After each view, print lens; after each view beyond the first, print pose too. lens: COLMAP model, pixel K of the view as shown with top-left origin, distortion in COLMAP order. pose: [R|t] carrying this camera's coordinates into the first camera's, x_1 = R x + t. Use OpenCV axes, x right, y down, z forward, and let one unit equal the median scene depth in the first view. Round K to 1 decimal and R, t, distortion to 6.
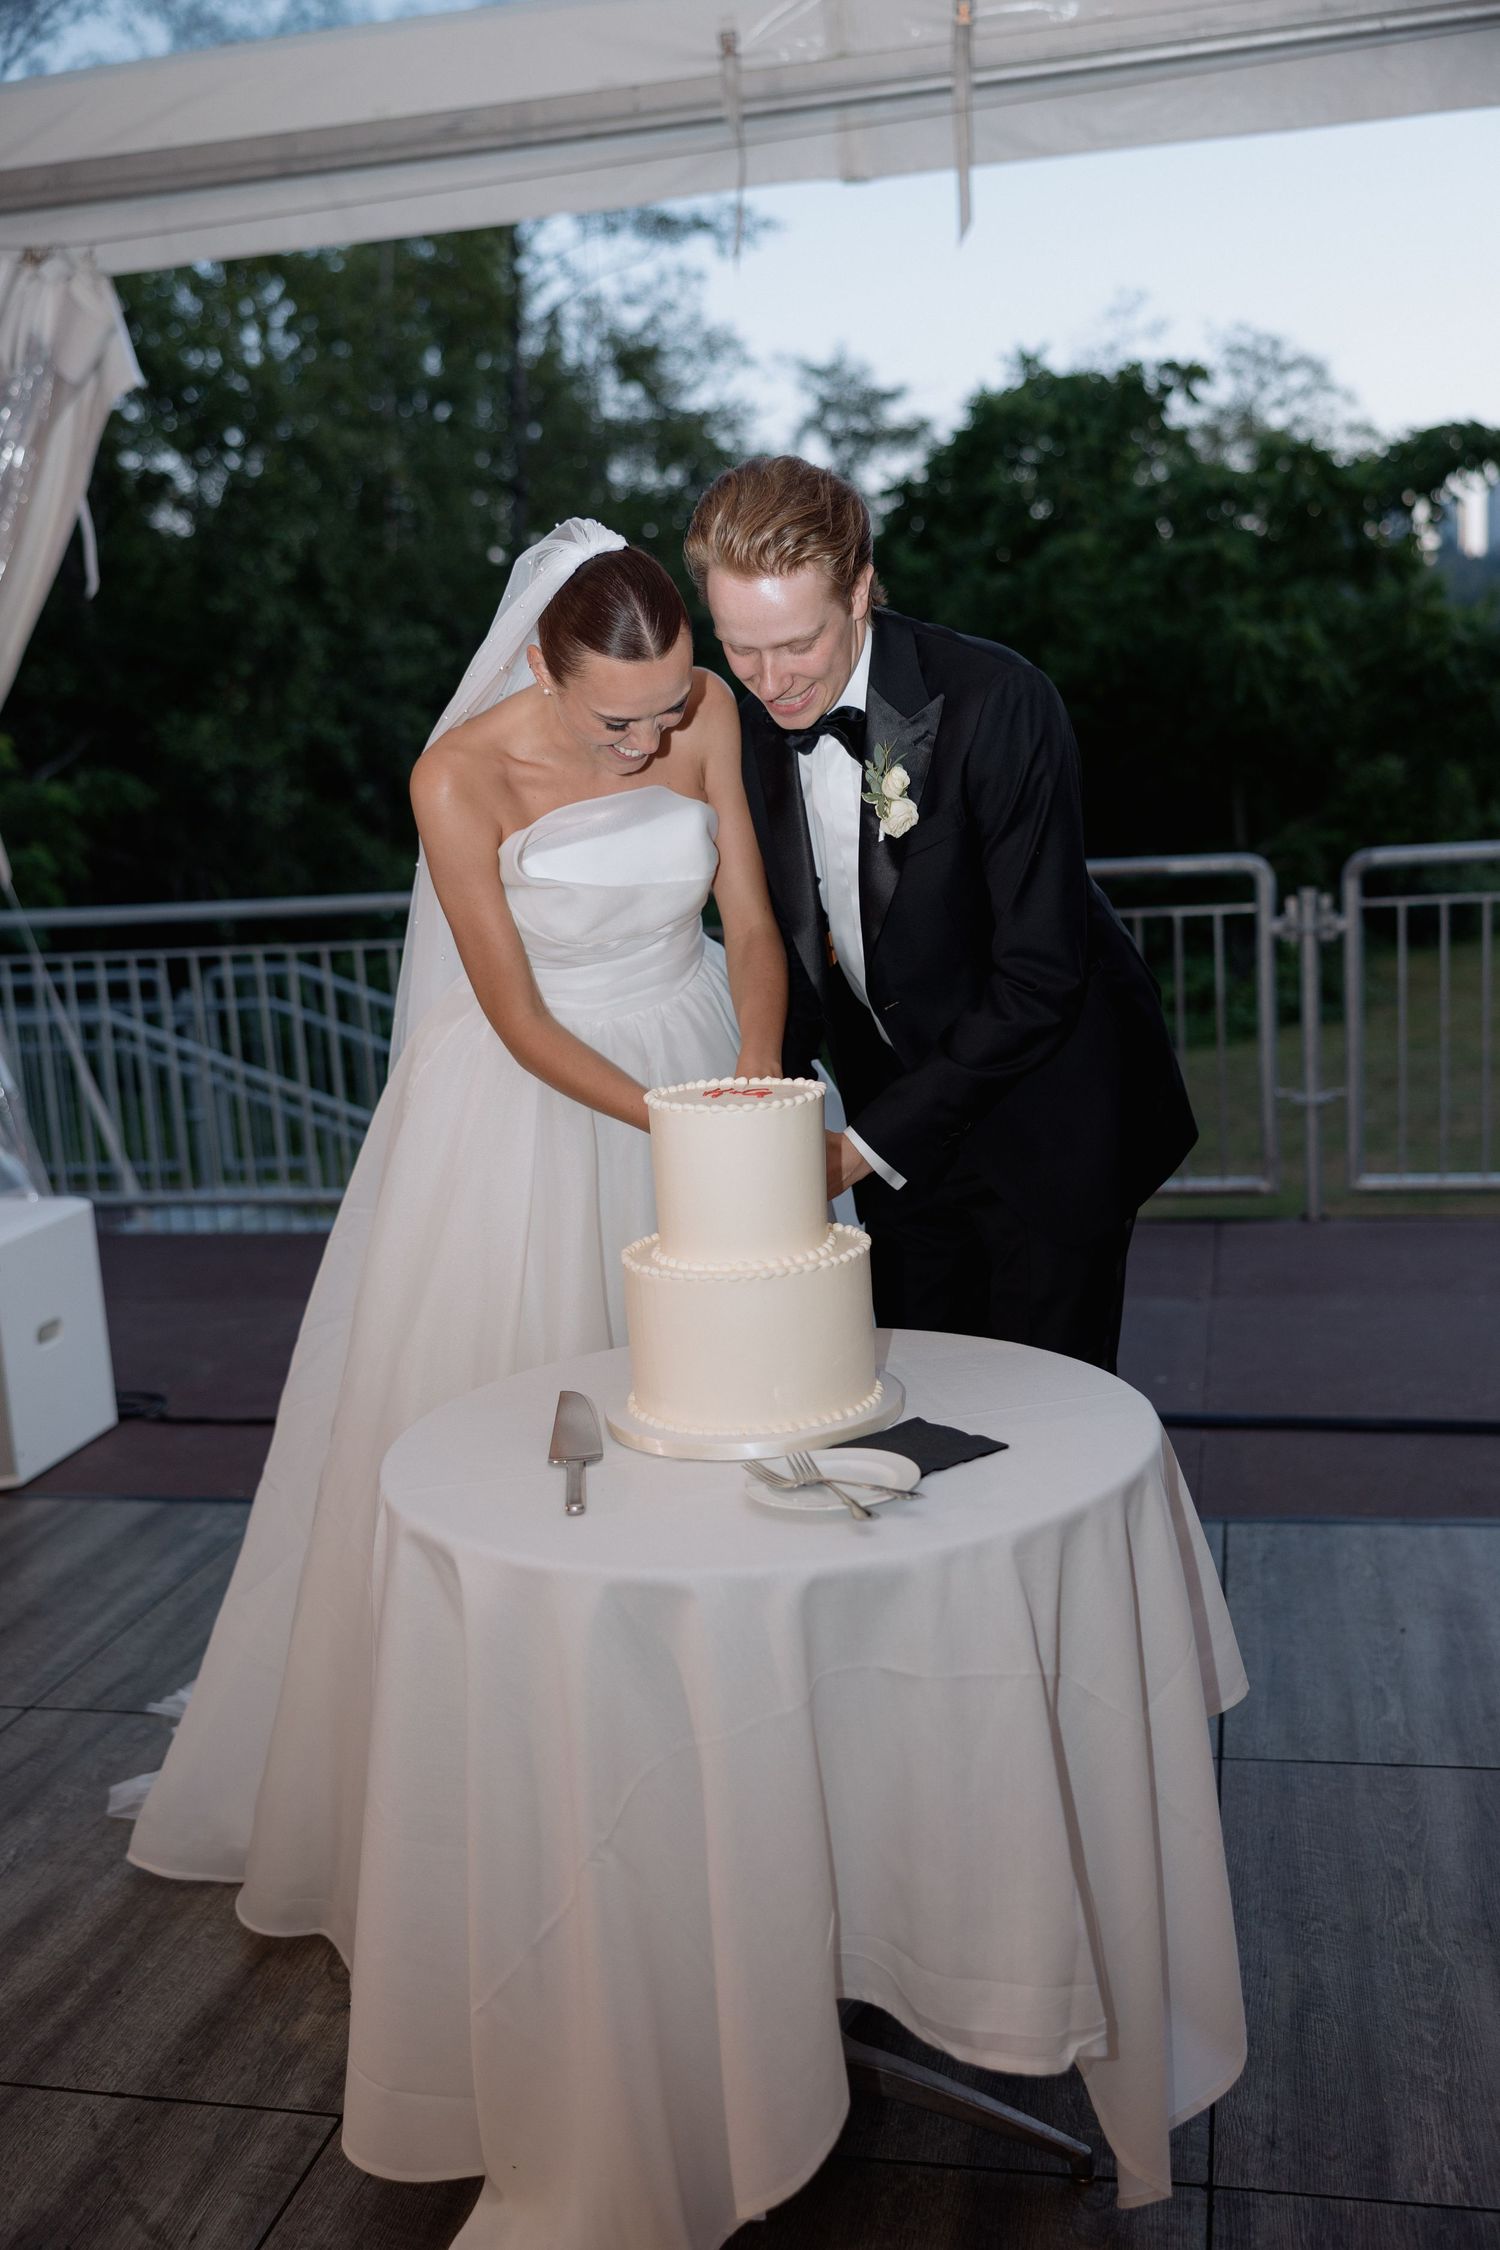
lens RADIAL K [[2283.2, 0, 742.6], [0, 2283.2, 1142.5], [0, 0, 1]] dist [0.026858, 0.000000]
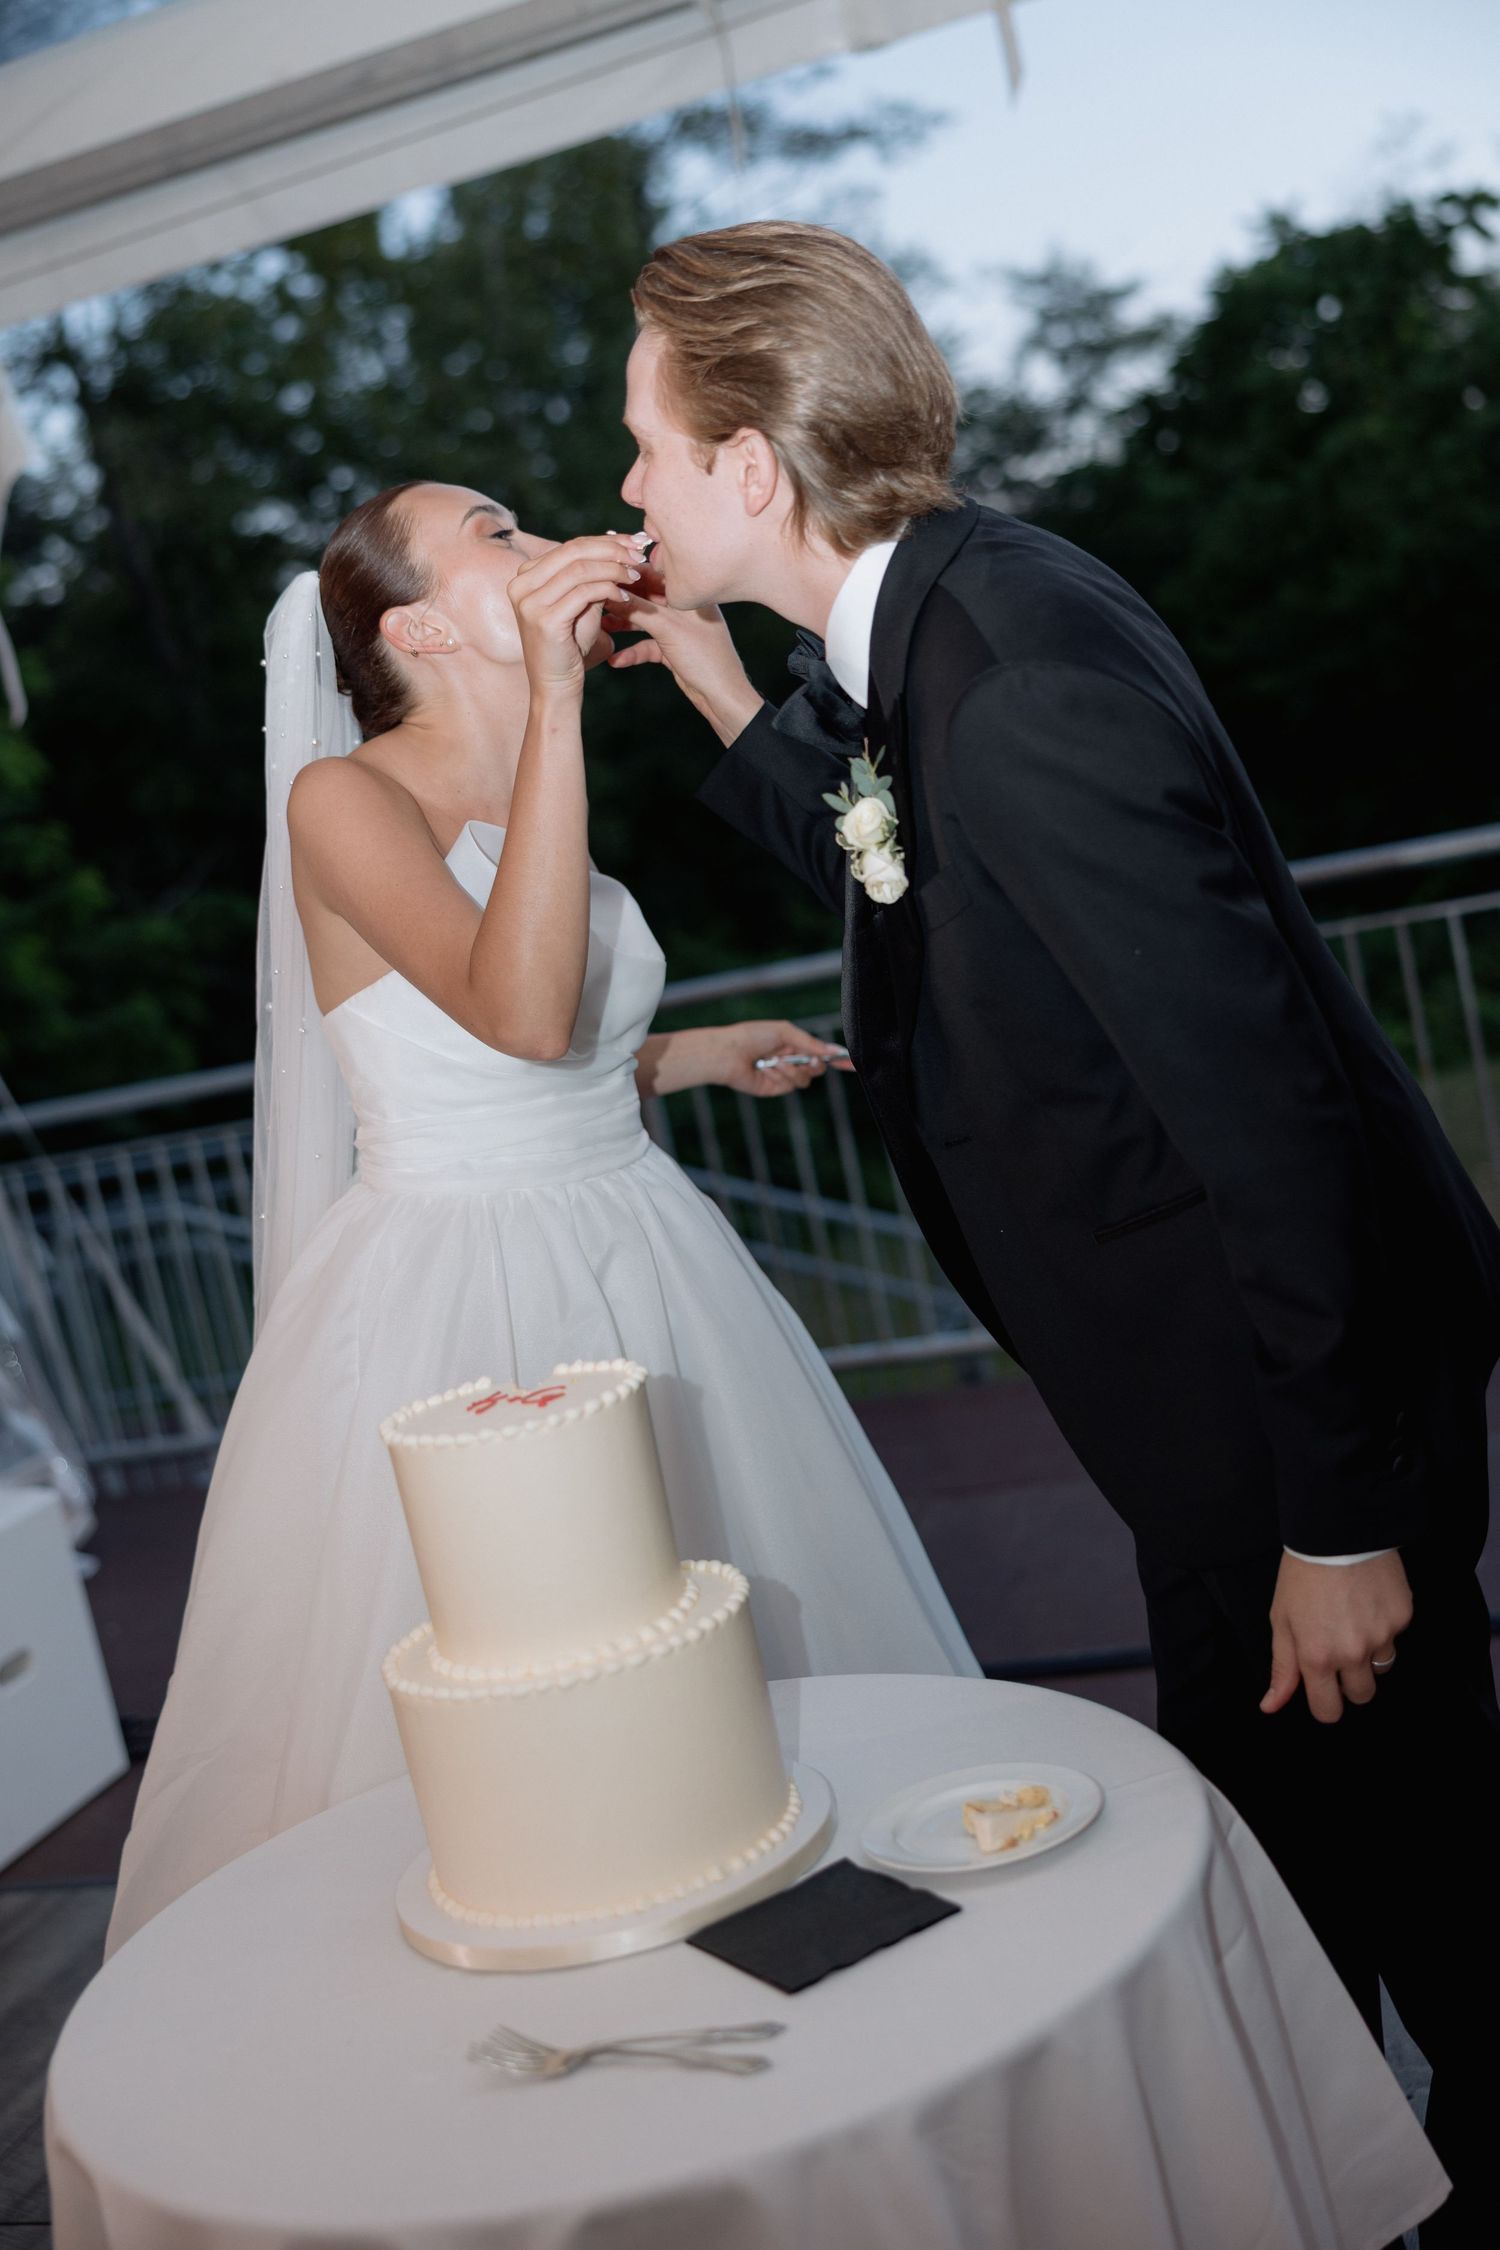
lens RADIAL K [[2729.7, 0, 736.1], [0, 2729.7, 1128.5], [0, 0, 1]] dist [-0.002123, 0.000000]
pose [[0.982570, -0.134985, -0.127808, 0.066191], [0.130509, 0.990523, -0.042807, -0.022018], [0.132375, 0.025381, 0.990875, 0.082115]]
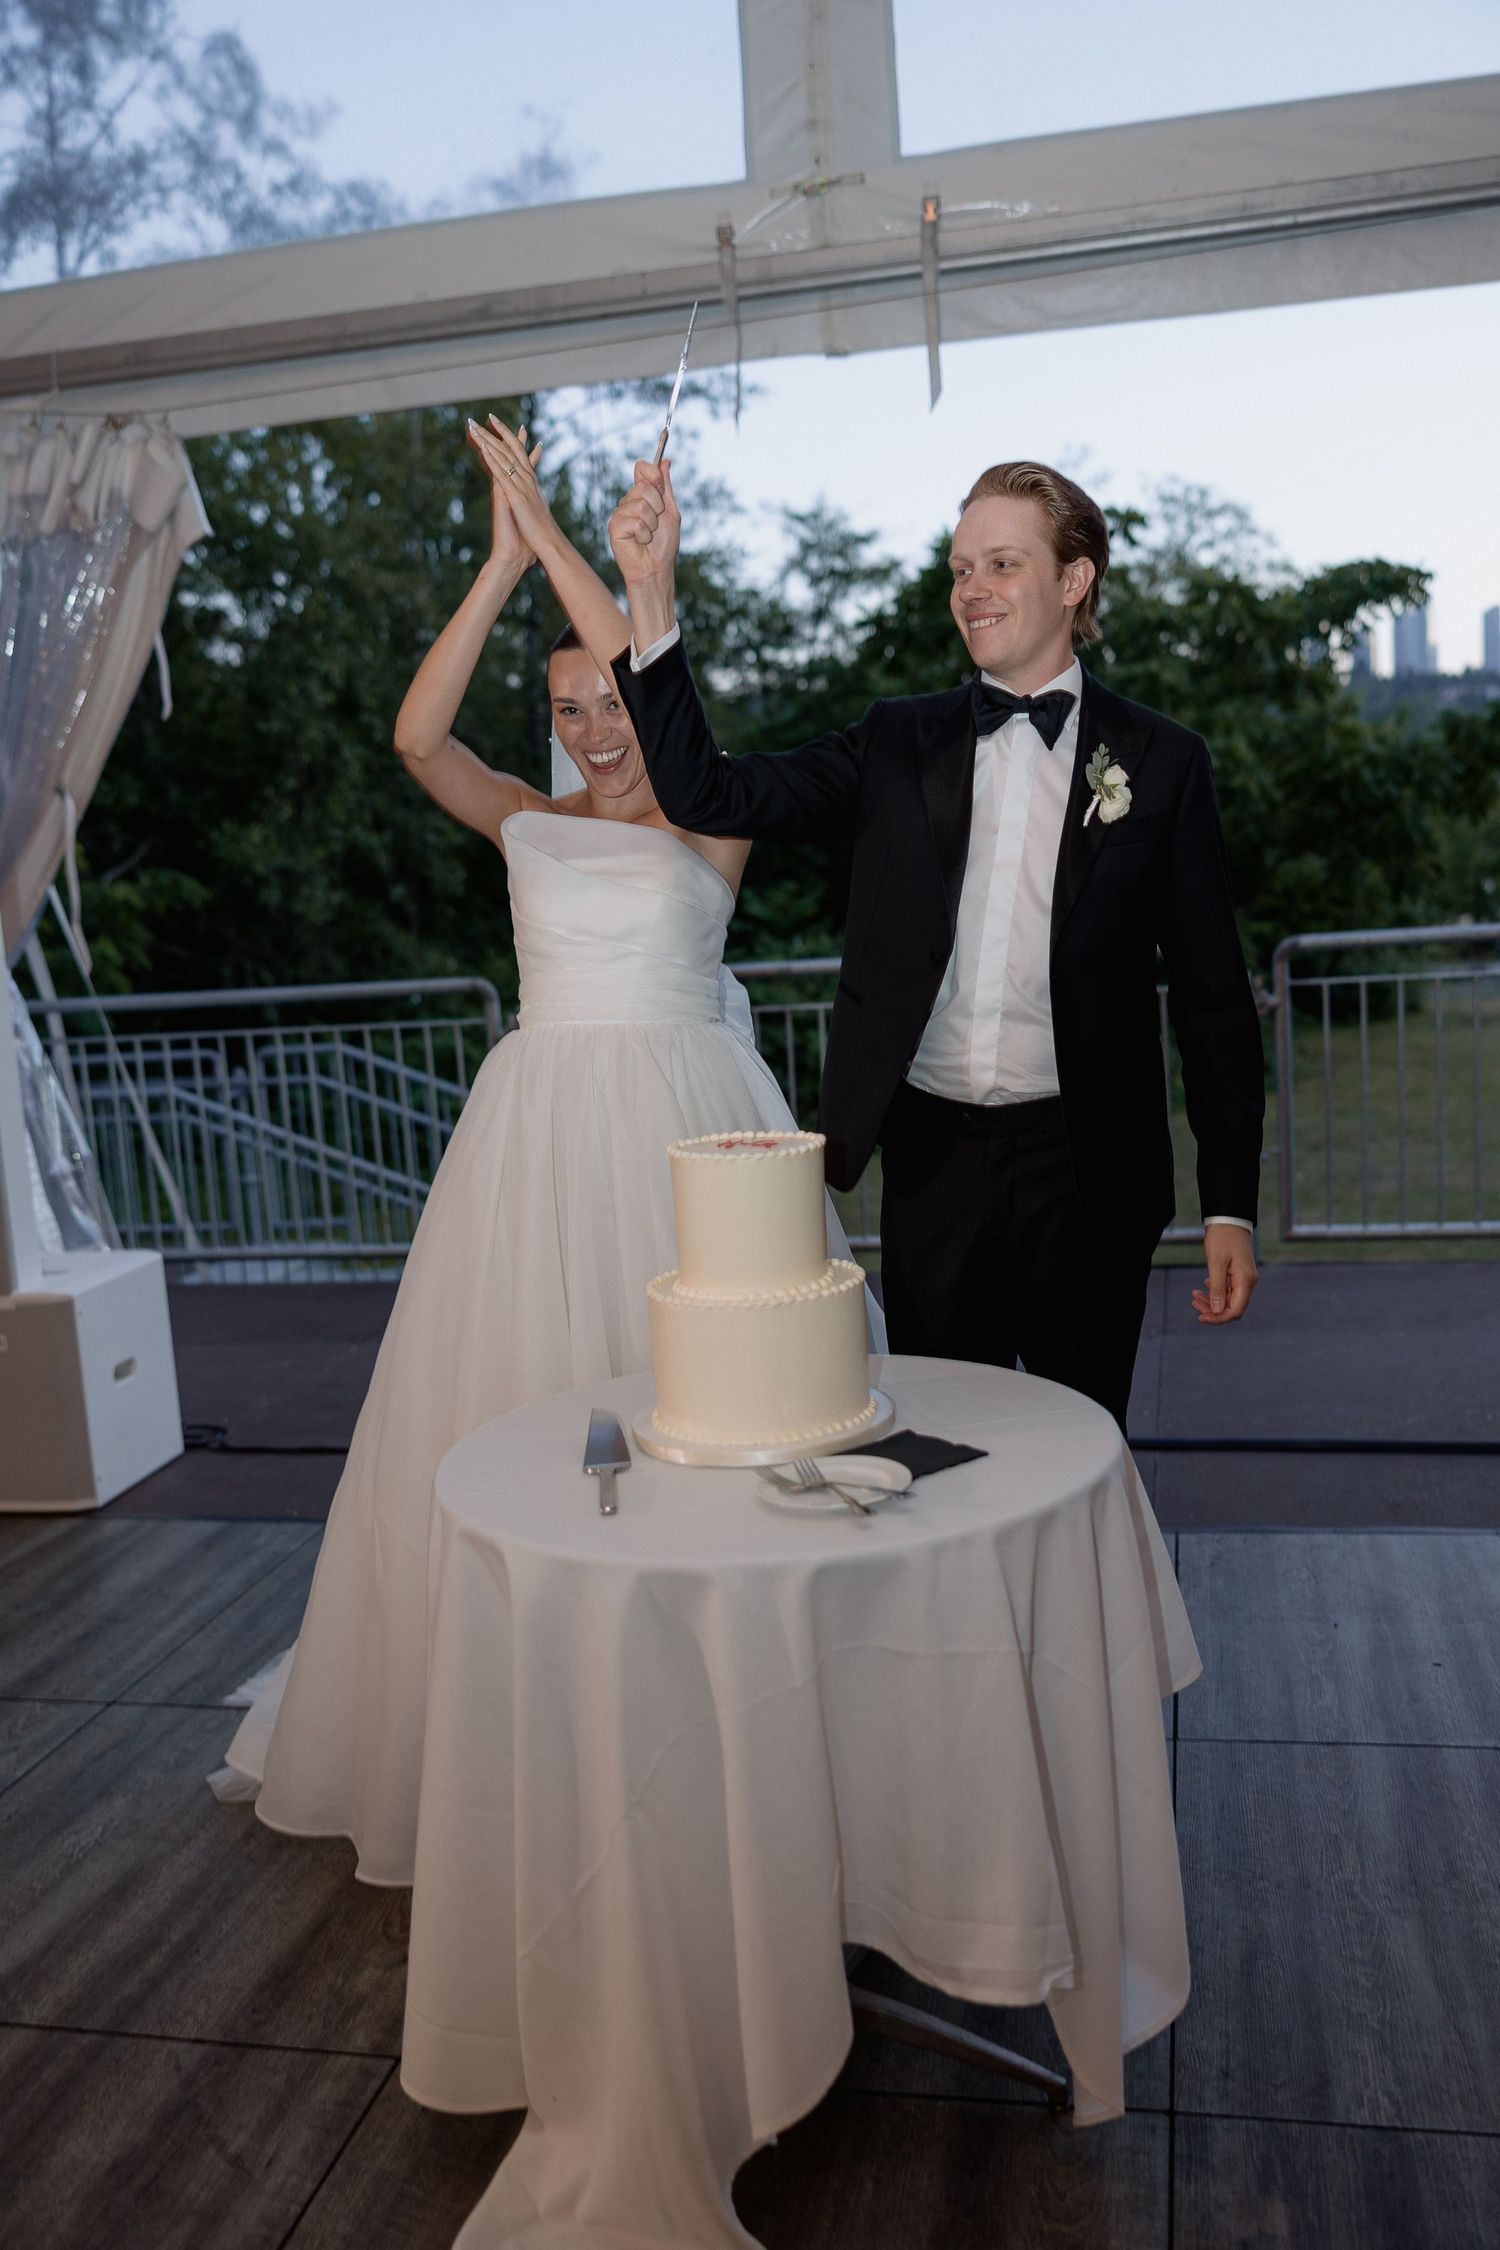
lens RADIAL K [[2059.1, 0, 746.6], [0, 2059.1, 1140.5], [0, 0, 1]] dist [-0.007524, 0.039625]
pose [[0.999966, -0.005850, 0.005813, -0.003362], [0.006028, 0.999498, -0.031088, 0.003313], [-0.005628, 0.031122, 0.999500, -0.009951]]
